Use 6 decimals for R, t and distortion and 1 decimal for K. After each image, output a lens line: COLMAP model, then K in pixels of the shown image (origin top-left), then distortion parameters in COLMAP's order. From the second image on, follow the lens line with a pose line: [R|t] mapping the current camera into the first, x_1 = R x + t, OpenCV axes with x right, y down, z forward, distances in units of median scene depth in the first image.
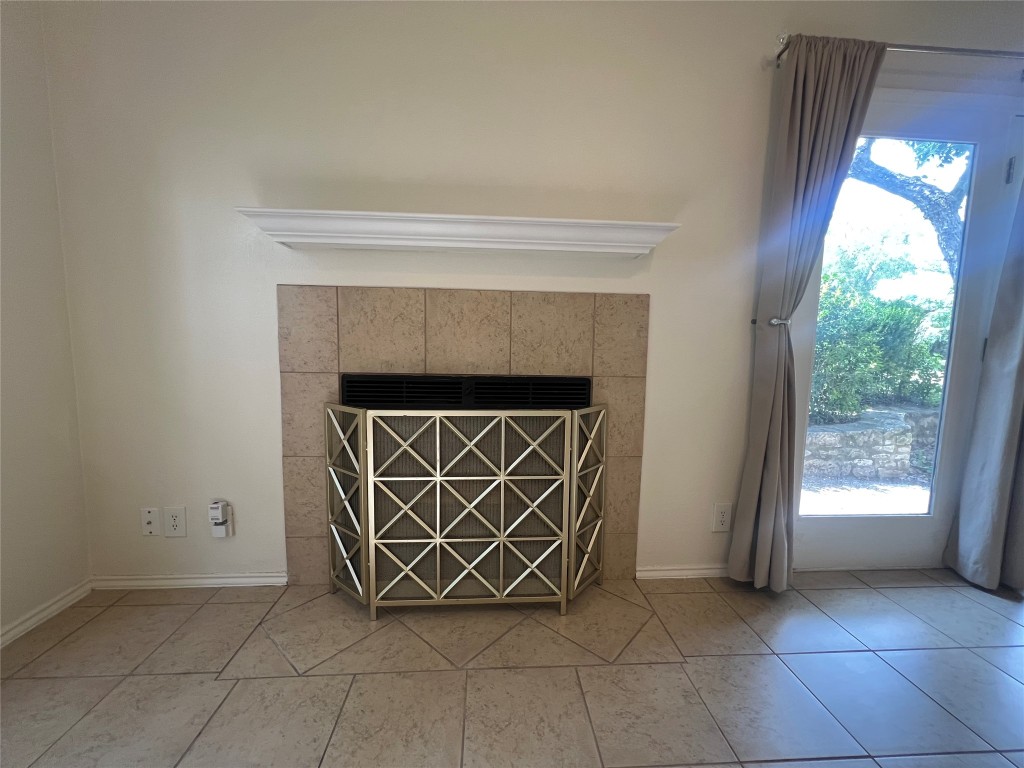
lens RADIAL K [[412.1, 0, 514.5], [0, 412.1, 375.1], [0, 0, 1]] dist [0.003685, 0.000067]
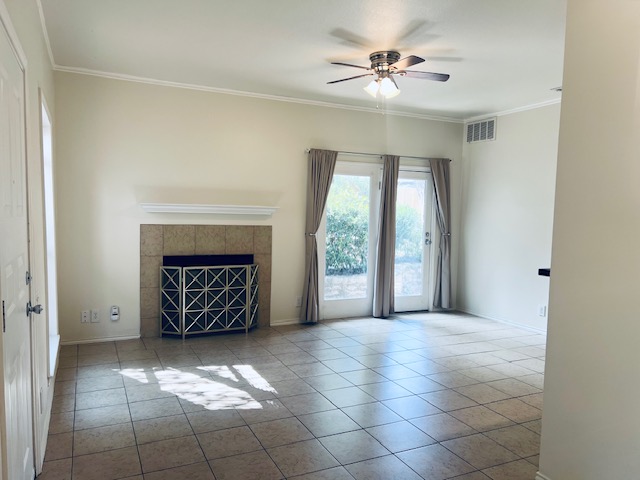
lens RADIAL K [[481.8, 0, 320.5], [0, 481.8, 239.4], [0, 0, 1]] dist [0.010994, 0.000666]
pose [[0.926716, -0.019725, 0.375245, -0.663825], [0.030288, 0.999293, -0.022271, -0.010202], [-0.374540, 0.032005, 0.926658, -2.387361]]
